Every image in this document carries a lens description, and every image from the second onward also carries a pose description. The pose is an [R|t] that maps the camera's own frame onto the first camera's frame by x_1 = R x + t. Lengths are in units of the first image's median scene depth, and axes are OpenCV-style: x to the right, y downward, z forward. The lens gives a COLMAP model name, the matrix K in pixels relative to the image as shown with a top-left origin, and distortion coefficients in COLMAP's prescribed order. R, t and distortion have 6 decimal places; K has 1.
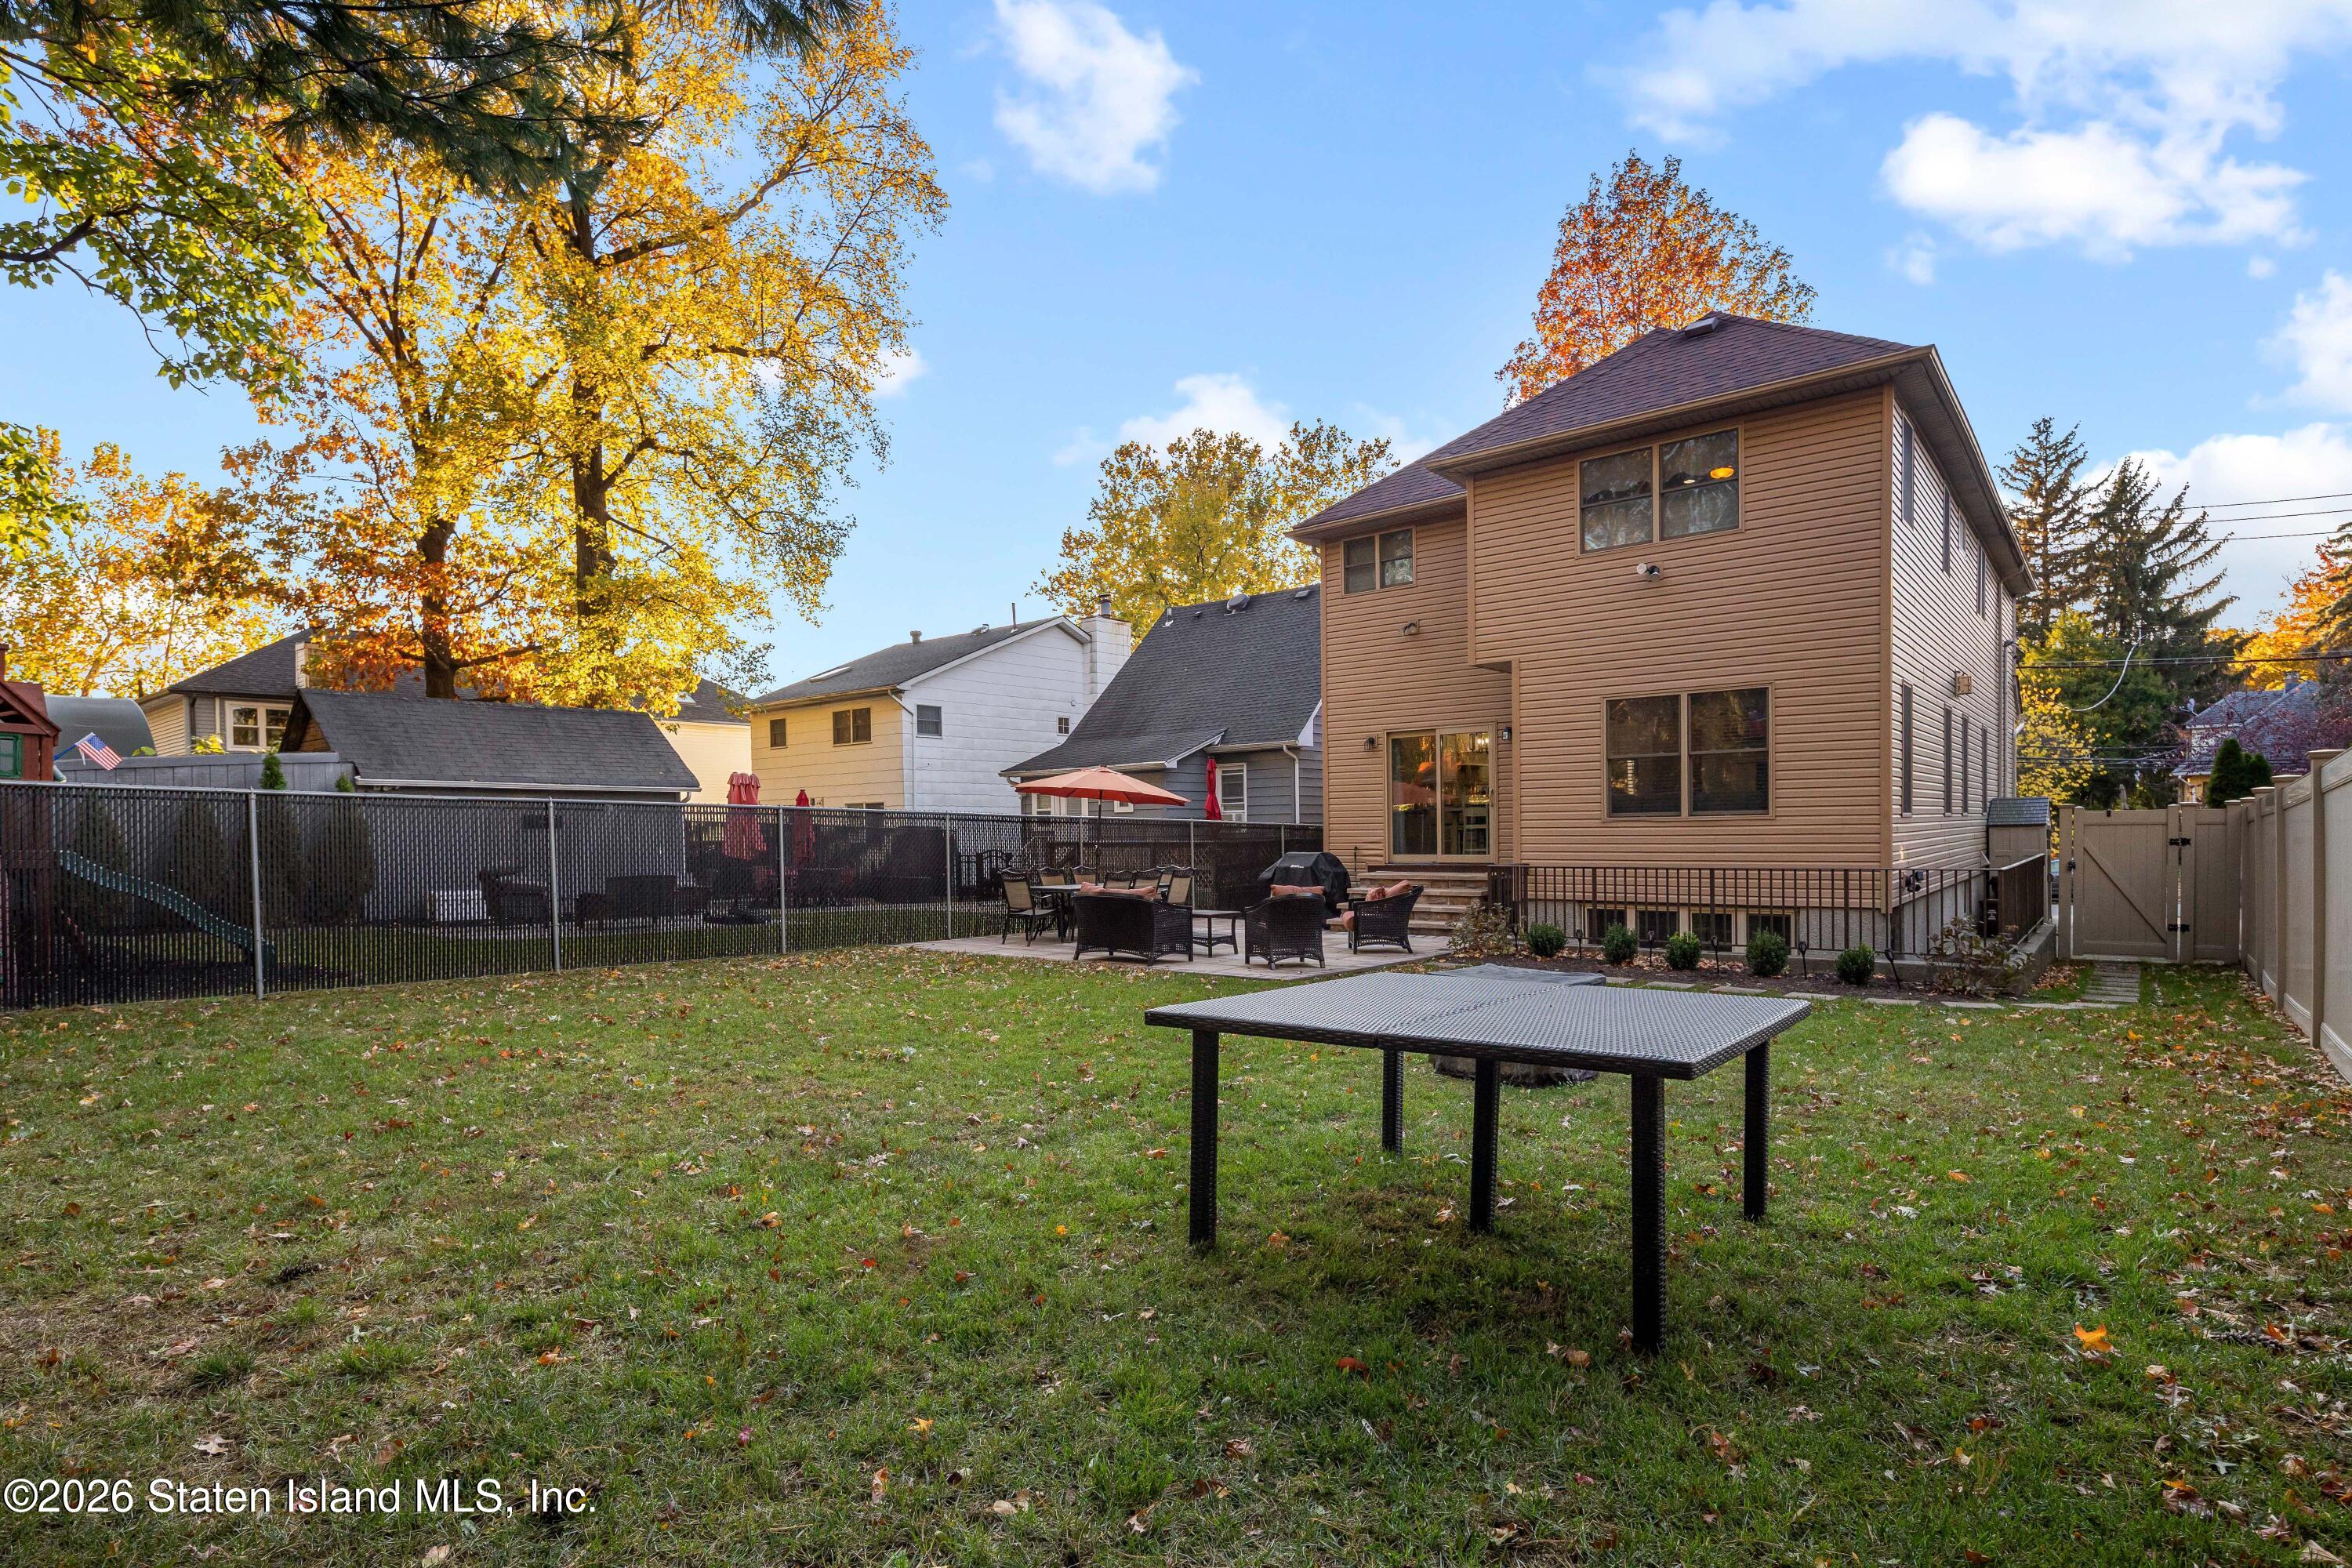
lens RADIAL K [[1177.5, 0, 1171.7], [0, 1177.5, 855.4], [0, 0, 1]] dist [0.002101, 0.000178]
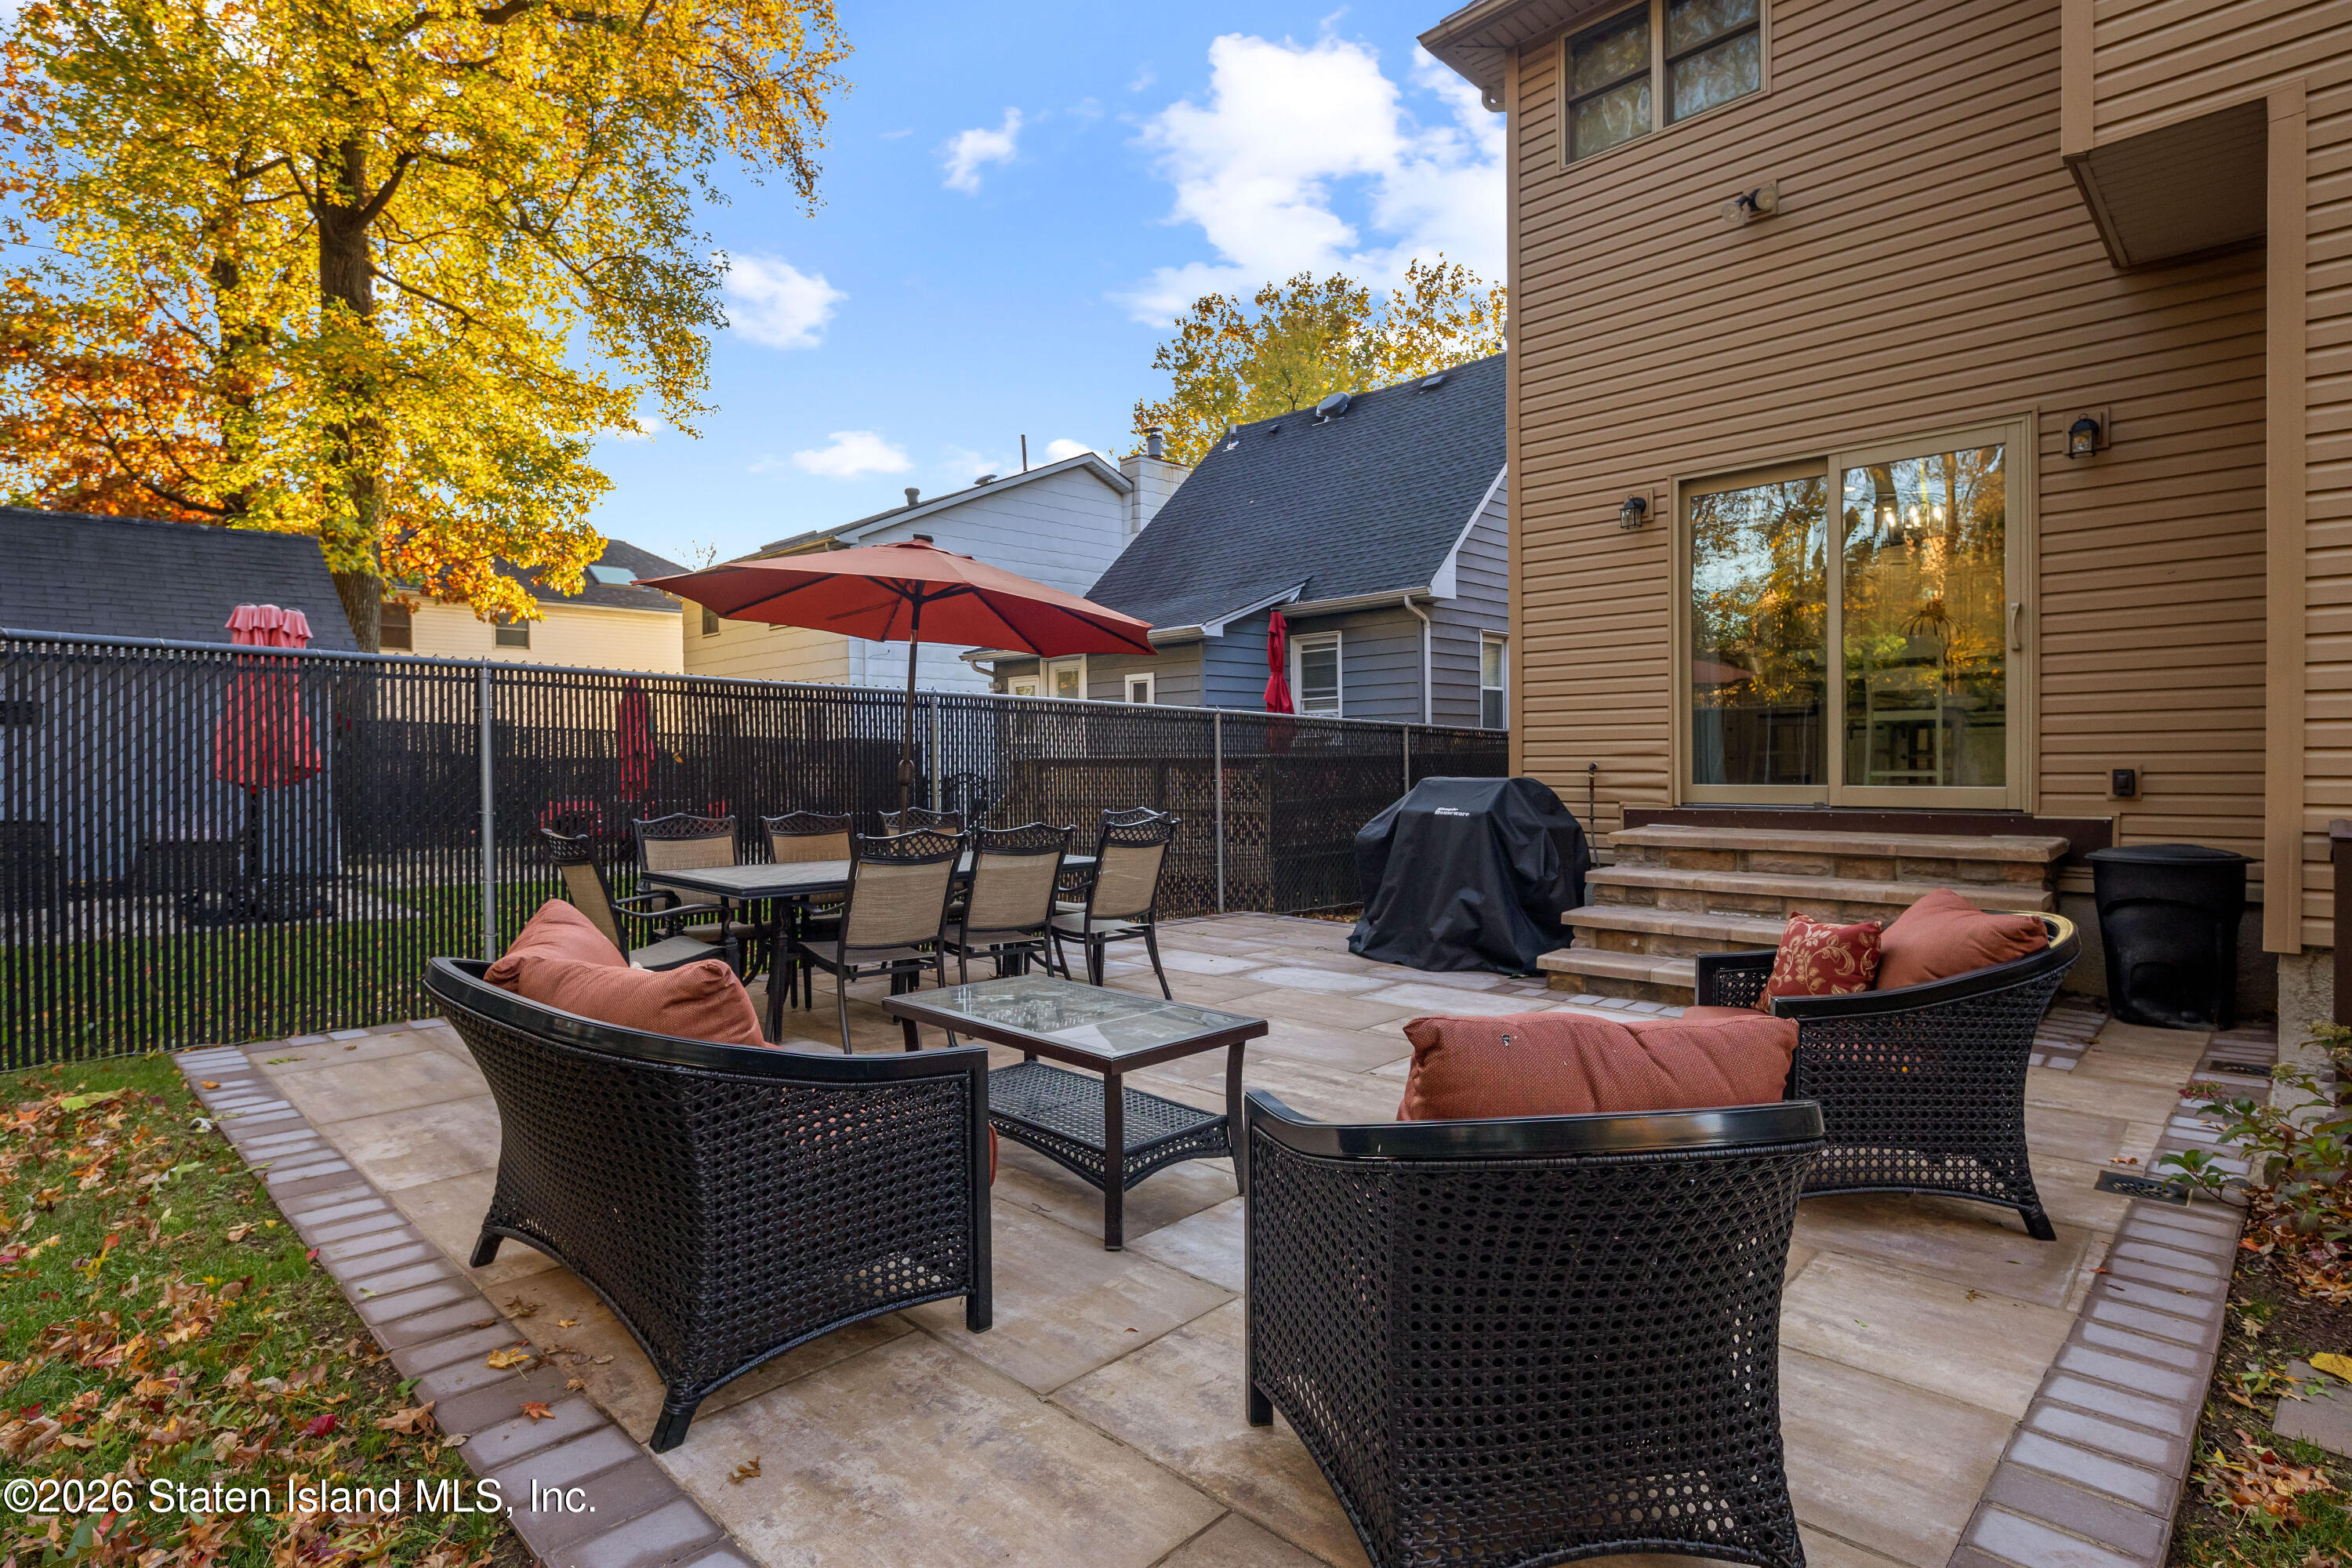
lens RADIAL K [[1157.4, 0, 1161.1], [0, 1157.4, 777.2], [0, 0, 1]] dist [-0.001483, -0.000104]
pose [[0.994932, 0.006711, -0.100325, 0.032498], [-0.007192, 0.999964, -0.004433, -0.000099], [0.100292, 0.005132, 0.994945, 0.413995]]
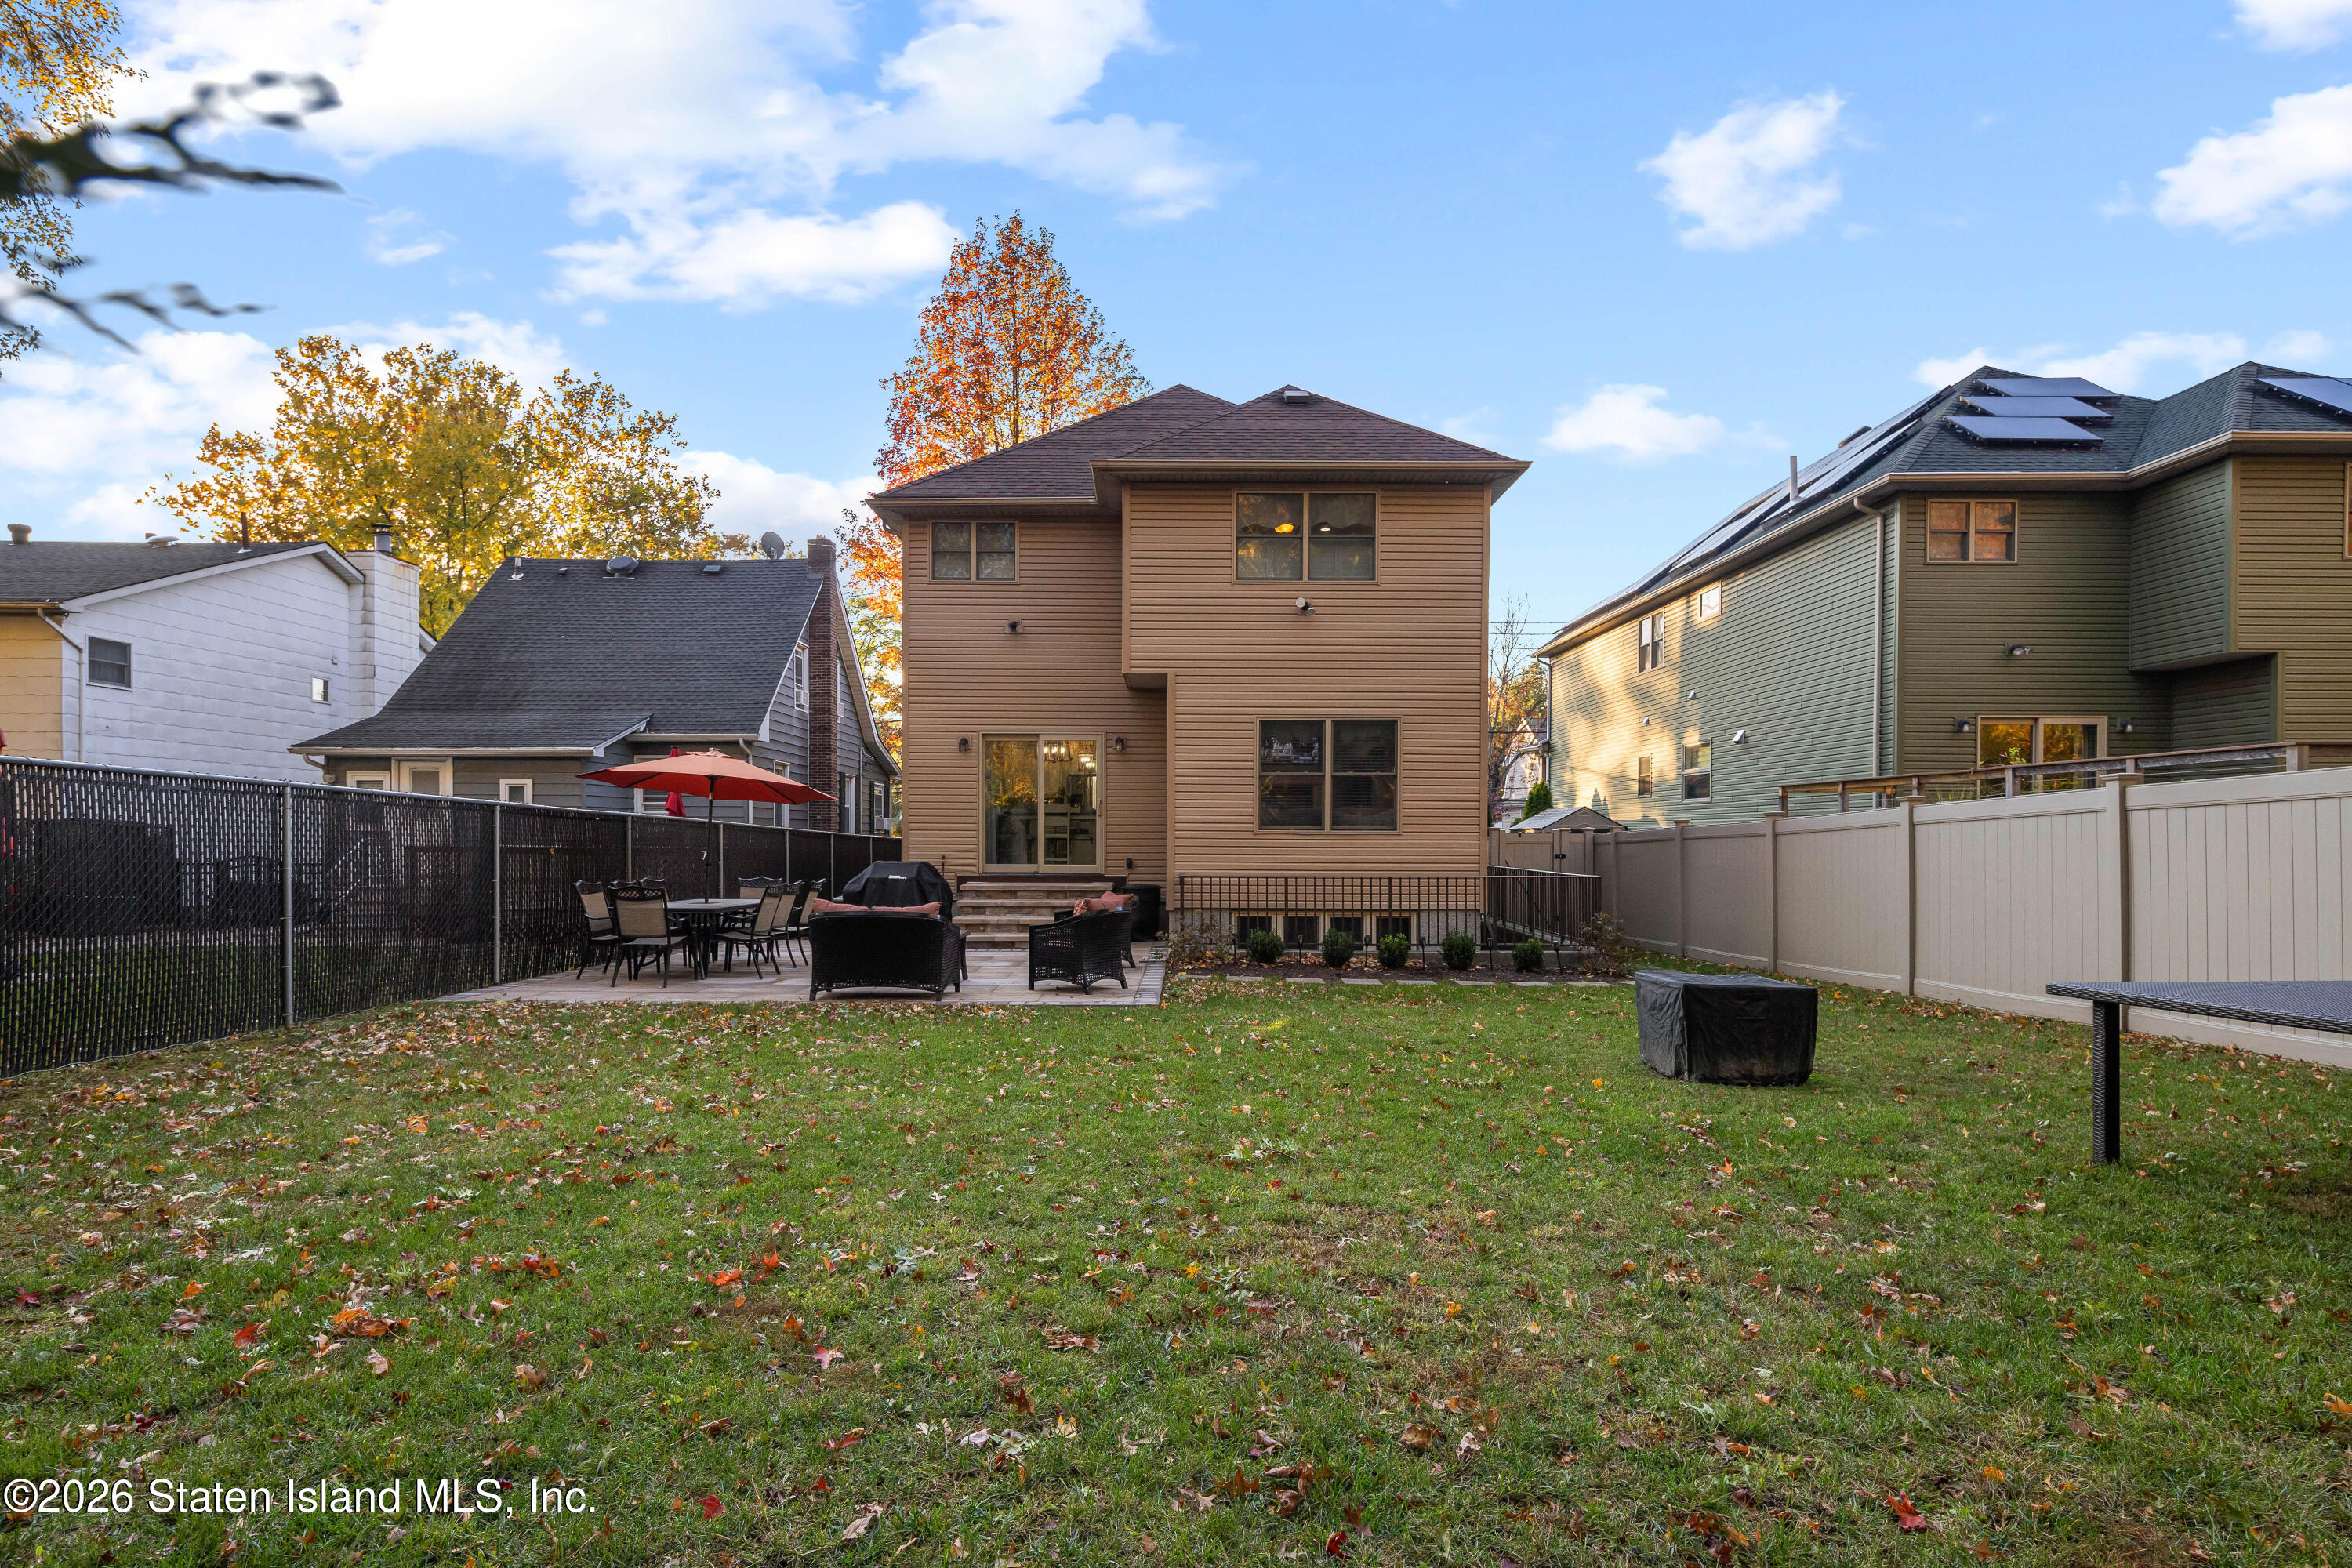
lens RADIAL K [[1137.8, 0, 1184.7], [0, 1137.8, 846.6], [0, 0, 1]] dist [-0.001356, -0.000422]
pose [[0.764915, 0.011614, 0.644027, -0.194354], [-0.001536, 0.999867, -0.016207, -0.000345], [-0.644130, 0.011408, 0.764831, 0.143519]]
